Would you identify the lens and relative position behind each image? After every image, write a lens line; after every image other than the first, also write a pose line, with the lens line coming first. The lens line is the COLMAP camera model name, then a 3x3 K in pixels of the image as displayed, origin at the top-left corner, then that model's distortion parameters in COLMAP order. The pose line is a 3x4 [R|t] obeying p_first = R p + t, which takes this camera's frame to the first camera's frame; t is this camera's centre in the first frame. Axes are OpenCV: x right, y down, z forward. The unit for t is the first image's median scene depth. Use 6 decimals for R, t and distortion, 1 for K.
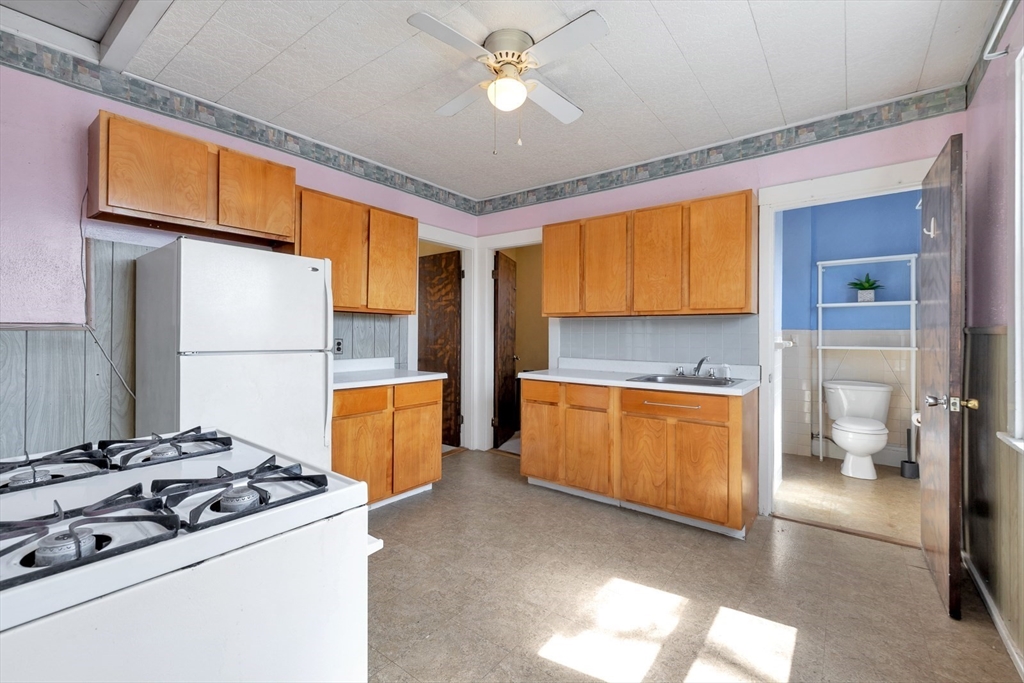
lens RADIAL K [[441.5, 0, 506.8], [0, 441.5, 332.6], [0, 0, 1]] dist [-0.002058, -0.000060]
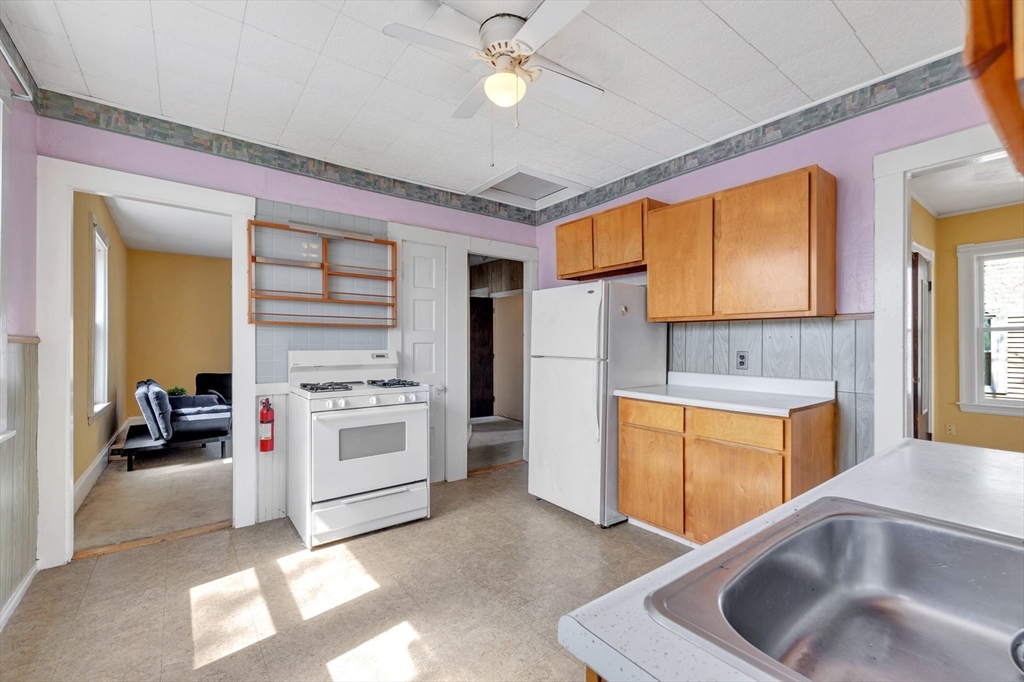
lens RADIAL K [[436.8, 0, 502.2], [0, 436.8, 342.0], [0, 0, 1]] dist [0.004861, 0.000106]
pose [[-0.275085, -0.013171, -0.961330, 0.863545], [-0.004389, 0.999913, -0.012444, 0.012419], [0.961410, 0.000796, -0.275119, 1.207283]]
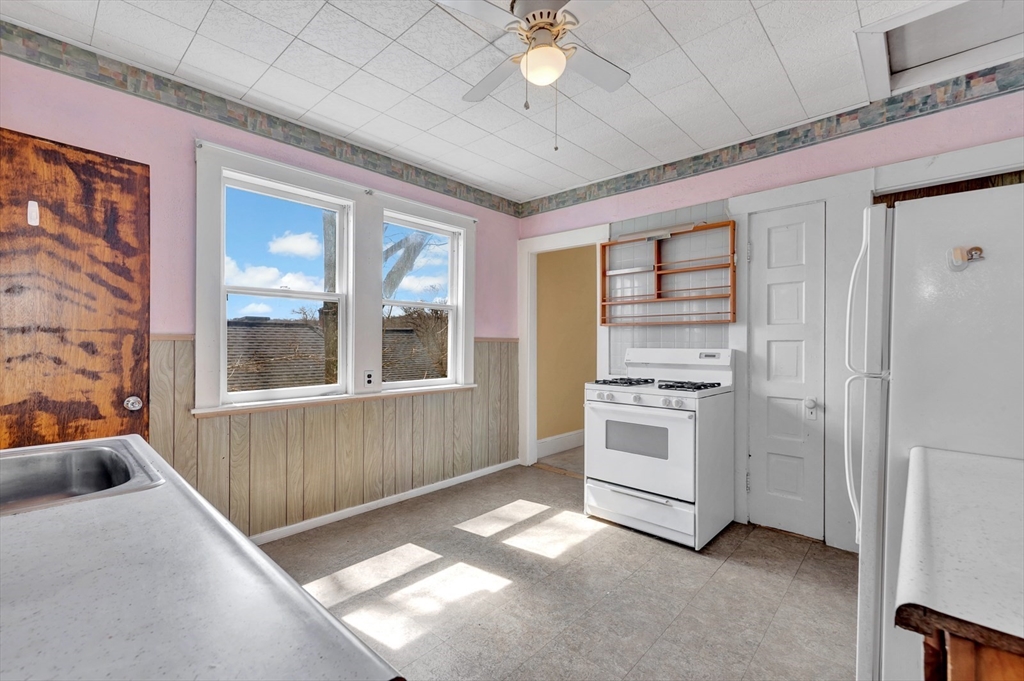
lens RADIAL K [[436.8, 0, 502.7], [0, 436.8, 339.0], [0, 0, 1]] dist [0.004861, 0.000106]
pose [[-0.993732, -0.003705, 0.111726, -0.019501], [-0.003845, 0.999992, -0.001036, -0.003776], [-0.111722, -0.001459, -0.993738, 1.806975]]
